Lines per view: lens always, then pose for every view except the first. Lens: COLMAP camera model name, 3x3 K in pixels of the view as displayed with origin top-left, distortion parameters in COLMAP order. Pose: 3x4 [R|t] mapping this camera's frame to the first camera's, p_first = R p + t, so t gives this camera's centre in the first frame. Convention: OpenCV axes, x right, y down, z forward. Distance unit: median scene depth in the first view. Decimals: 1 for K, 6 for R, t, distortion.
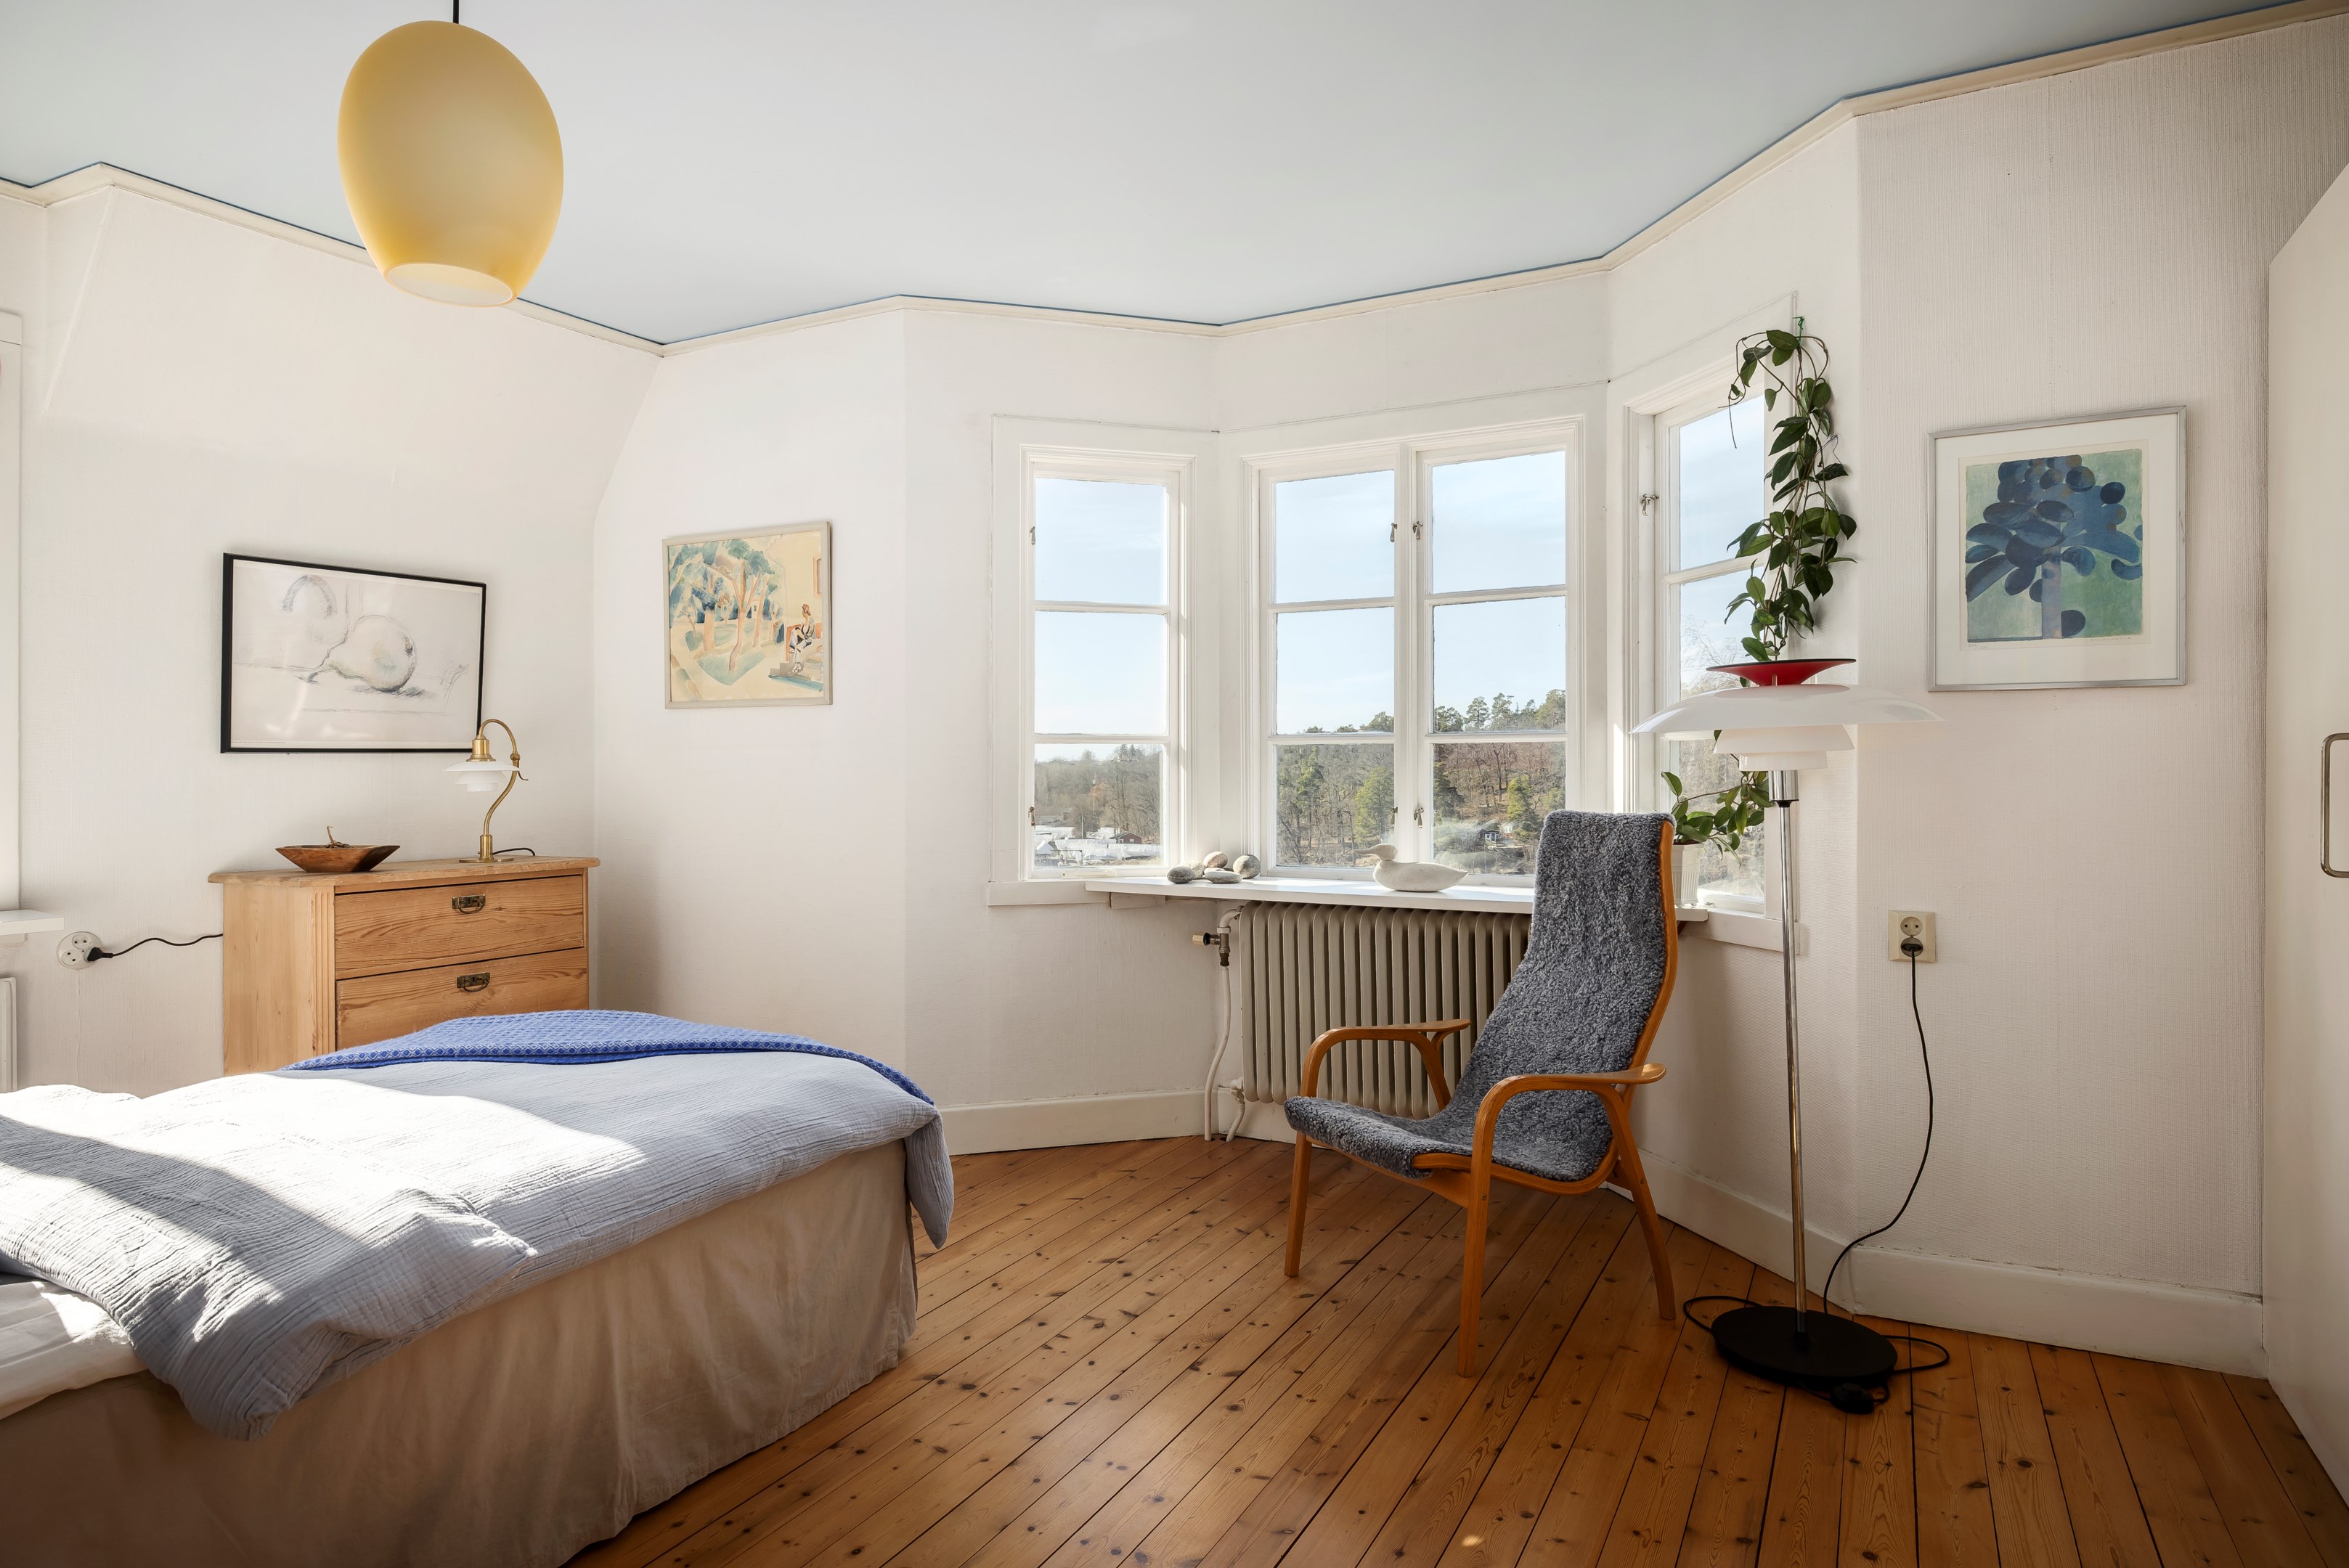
lens RADIAL K [[1359.7, 0, 1176.0], [0, 1359.7, 776.2], [0, 0, 1]] dist [-0.001247, -0.000065]
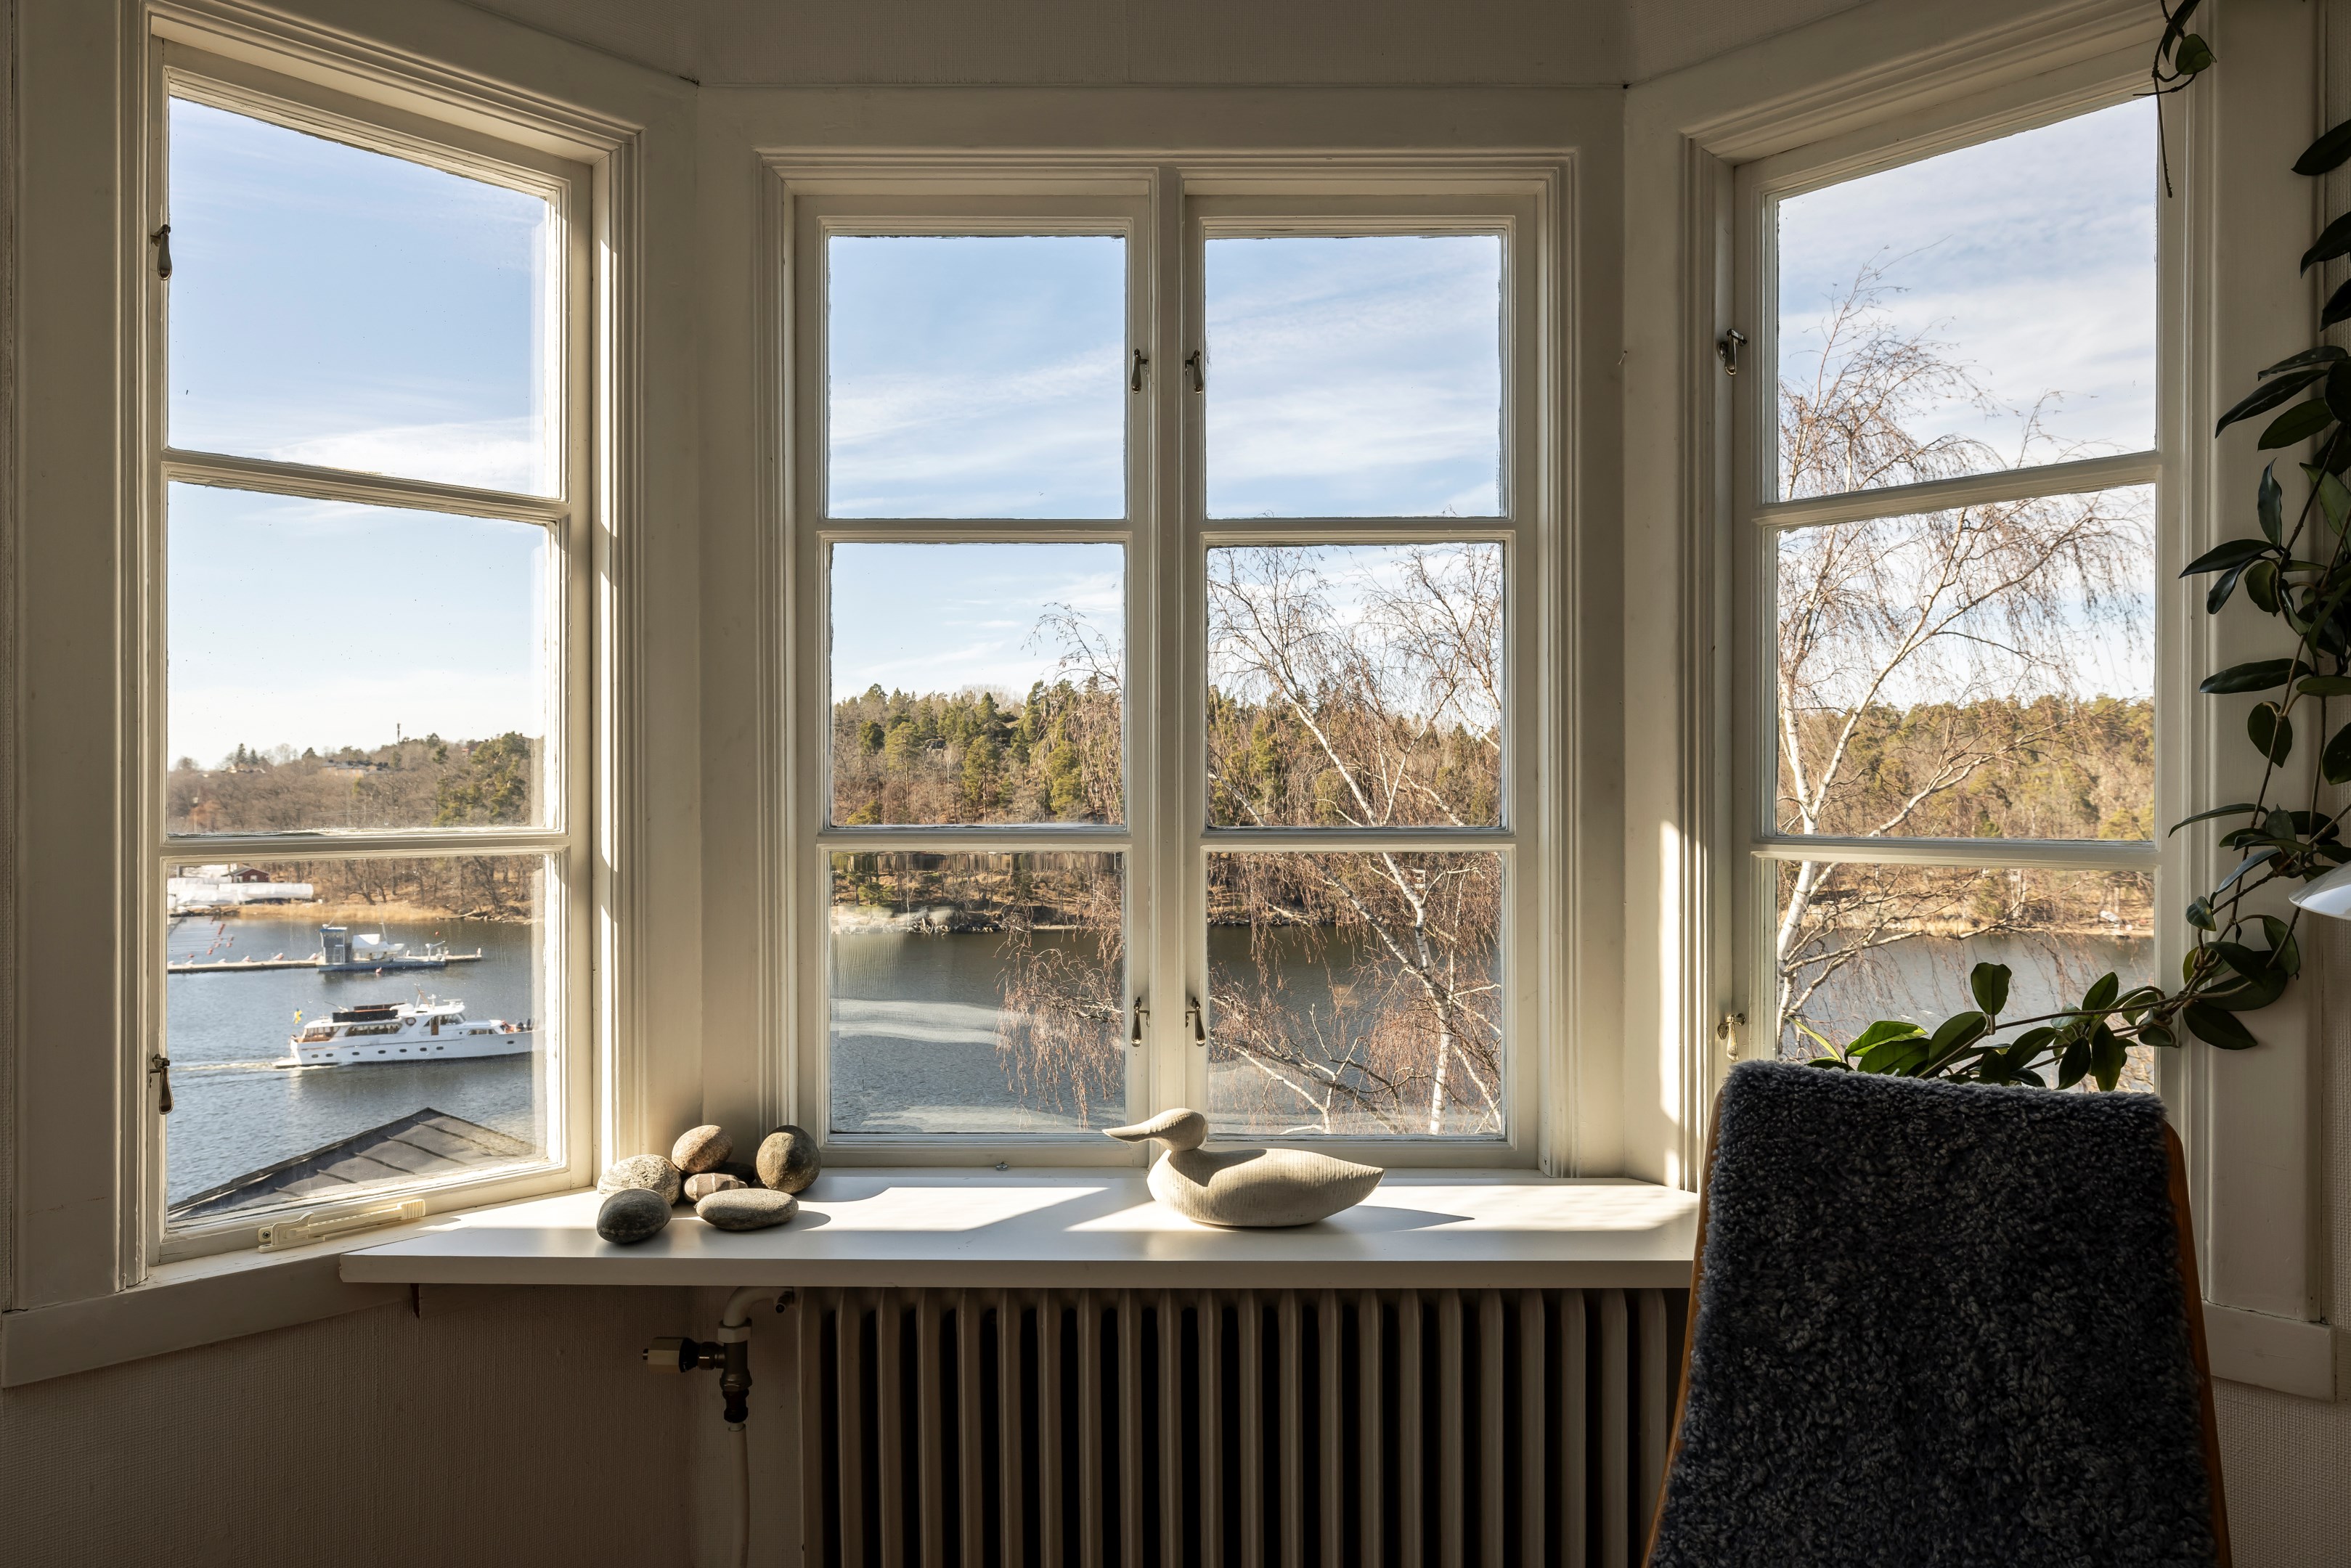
lens RADIAL K [[1560.7, 0, 1153.7], [0, 1560.7, 792.7], [0, 0, 1]] dist [-0.004082, 0.000853]
pose [[0.881529, 0.002710, 0.472122, -0.070940], [-0.002574, 0.999996, -0.000935, -0.042133], [-0.472122, -0.000391, 0.881533, 0.543411]]
